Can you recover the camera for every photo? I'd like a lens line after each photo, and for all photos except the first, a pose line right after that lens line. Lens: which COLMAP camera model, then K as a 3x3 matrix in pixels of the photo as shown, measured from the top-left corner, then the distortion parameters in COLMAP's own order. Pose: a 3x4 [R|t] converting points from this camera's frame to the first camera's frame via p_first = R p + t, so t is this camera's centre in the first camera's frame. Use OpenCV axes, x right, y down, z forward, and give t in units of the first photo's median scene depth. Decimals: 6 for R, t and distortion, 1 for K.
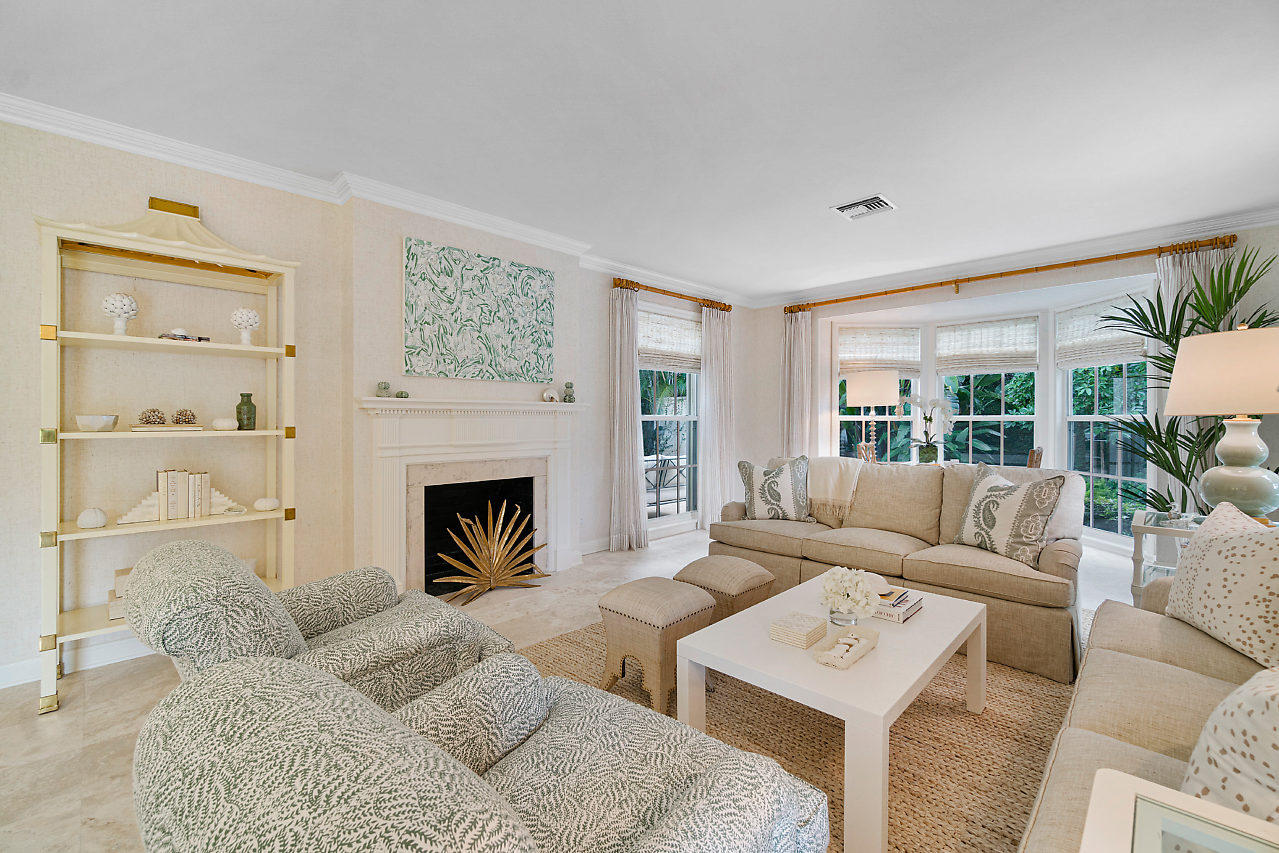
lens RADIAL K [[544.8, 0, 623.6], [0, 544.8, 419.2], [0, 0, 1]] dist [0.000583, -0.000013]
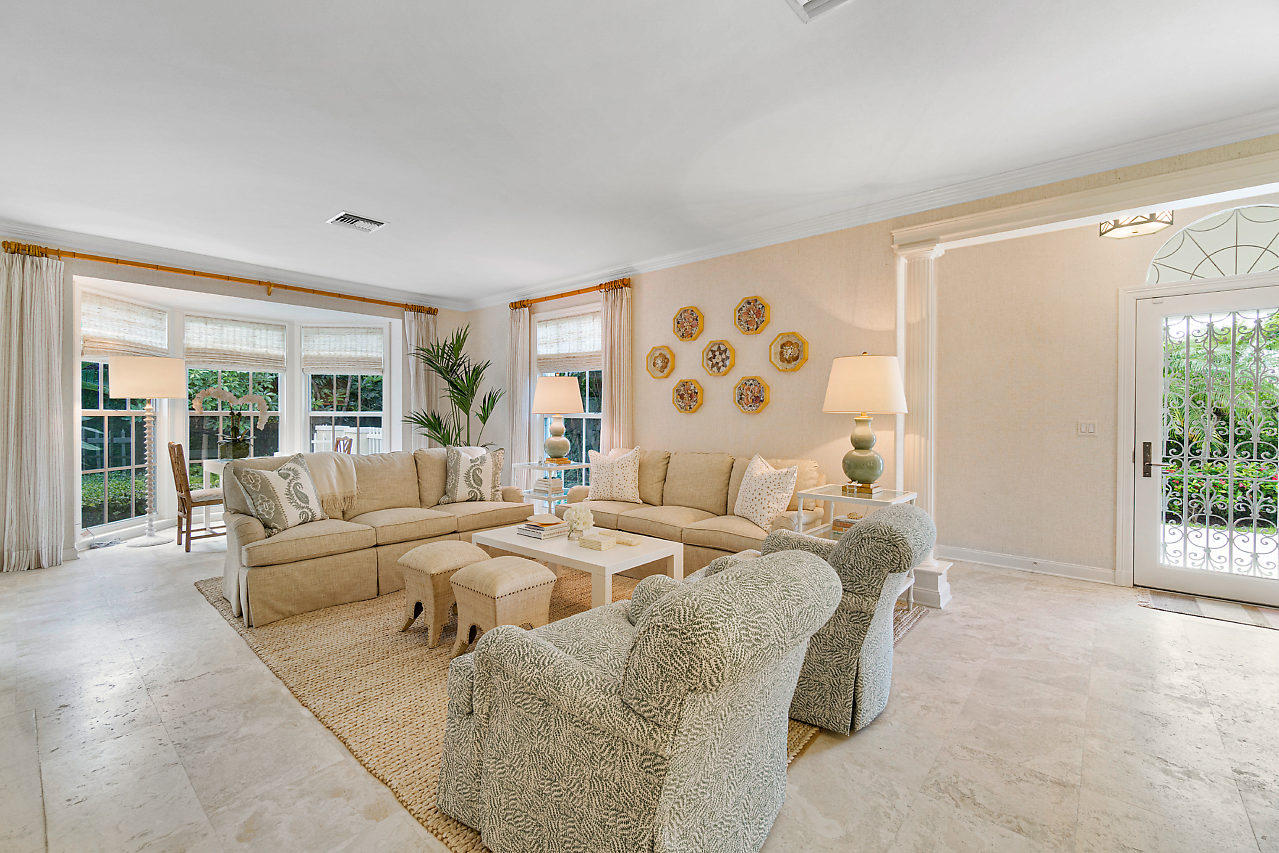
lens RADIAL K [[544.8, 0, 623.6], [0, 544.8, 419.2], [0, 0, 1]] dist [0.000583, -0.000013]
pose [[-0.055977, -0.011172, 0.998370, -0.443525], [-0.003362, 0.999934, 0.011001, -0.004318], [-0.998426, -0.002741, -0.056011, 0.336134]]
